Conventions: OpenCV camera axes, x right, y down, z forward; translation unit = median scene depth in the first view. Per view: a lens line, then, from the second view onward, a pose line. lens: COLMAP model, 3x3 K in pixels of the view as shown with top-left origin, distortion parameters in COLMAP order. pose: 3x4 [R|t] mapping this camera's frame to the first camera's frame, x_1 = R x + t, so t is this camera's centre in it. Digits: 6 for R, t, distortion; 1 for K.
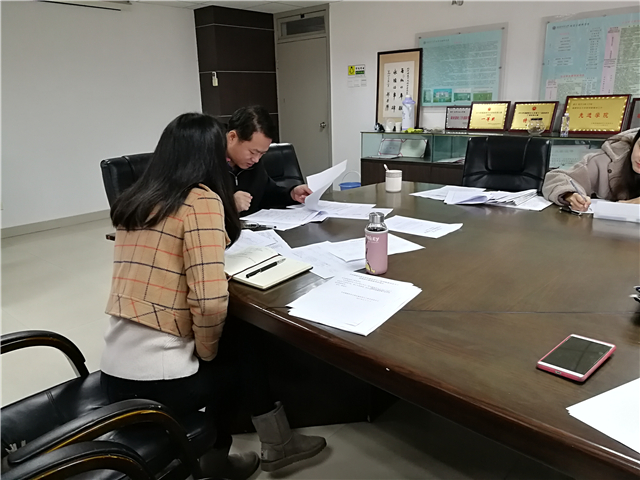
lens RADIAL K [[500.9, 0, 319.4], [0, 500.9, 239.7], [0, 0, 1]] dist [-0.006381, 0.004902]
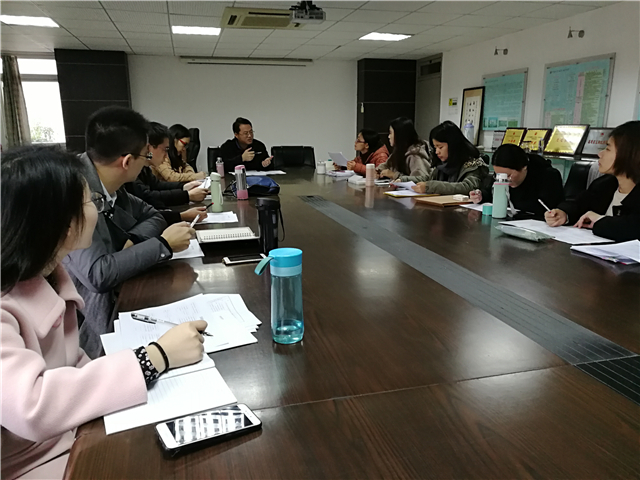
lens RADIAL K [[500.9, 0, 320.0], [0, 500.9, 239.8], [0, 0, 1]] dist [-0.006381, 0.004902]
pose [[0.842497, 0.142044, -0.519637, 0.573687], [-0.162405, 0.986703, 0.006406, 0.075203], [0.513637, 0.078995, 0.854363, -0.308137]]
